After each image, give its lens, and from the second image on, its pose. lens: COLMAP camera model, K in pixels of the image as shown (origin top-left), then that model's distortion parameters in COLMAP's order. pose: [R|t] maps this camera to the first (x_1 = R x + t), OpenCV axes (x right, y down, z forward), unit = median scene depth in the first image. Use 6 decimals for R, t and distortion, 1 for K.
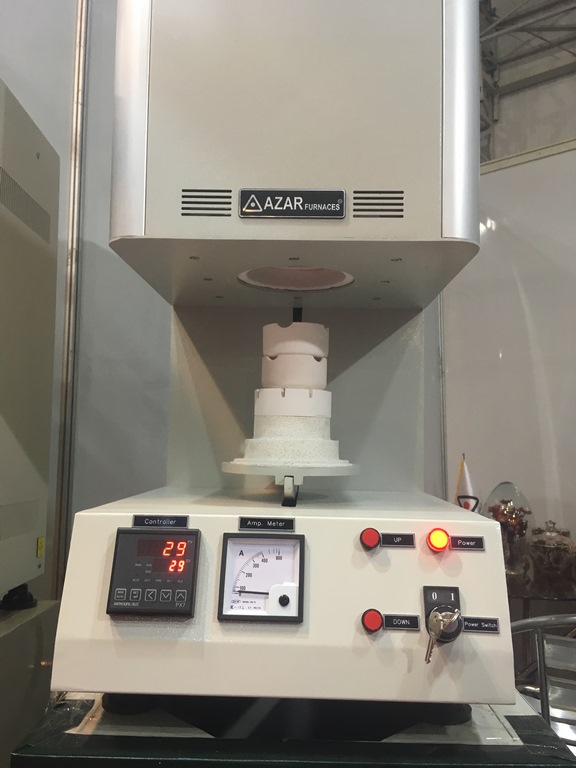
lens RADIAL K [[671.2, 0, 290.2], [0, 671.2, 384.5], [0, 0, 1]] dist [0.070616, -0.125546]
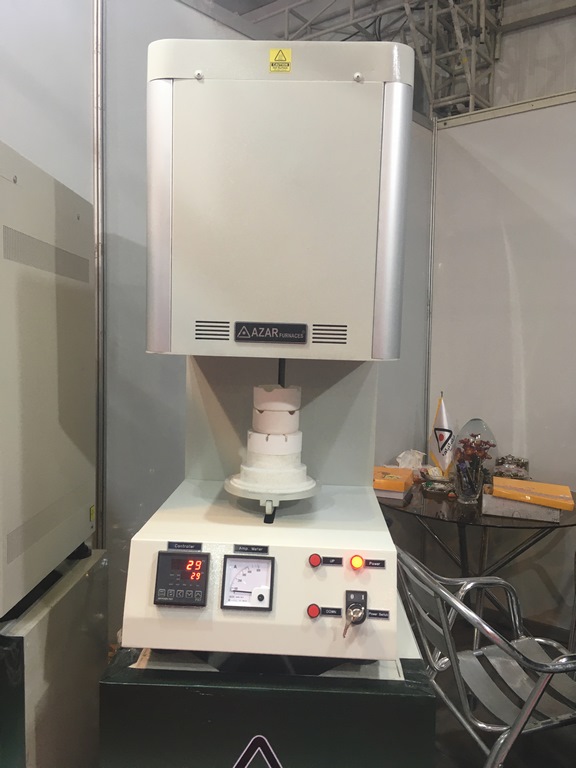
lens RADIAL K [[671.2, 0, 293.2], [0, 671.2, 385.0], [0, 0, 1]] dist [0.070616, -0.125546]
pose [[0.999862, 0.014968, -0.007220, 0.066247], [-0.013480, 0.984582, 0.174402, -0.428319], [0.009719, -0.174280, 0.984648, -0.474529]]
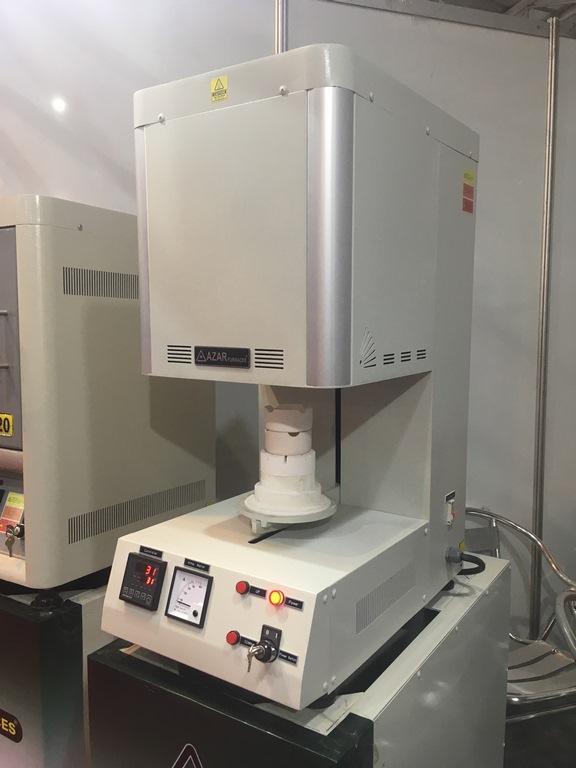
lens RADIAL K [[671.2, 0, 285.2], [0, 671.2, 383.3], [0, 0, 1]] dist [0.070616, -0.125546]
pose [[0.838828, 0.043433, -0.542661, 0.968935], [0.058072, 0.983986, 0.168522, -0.471387], [0.541290, -0.172875, 0.822873, -0.163284]]
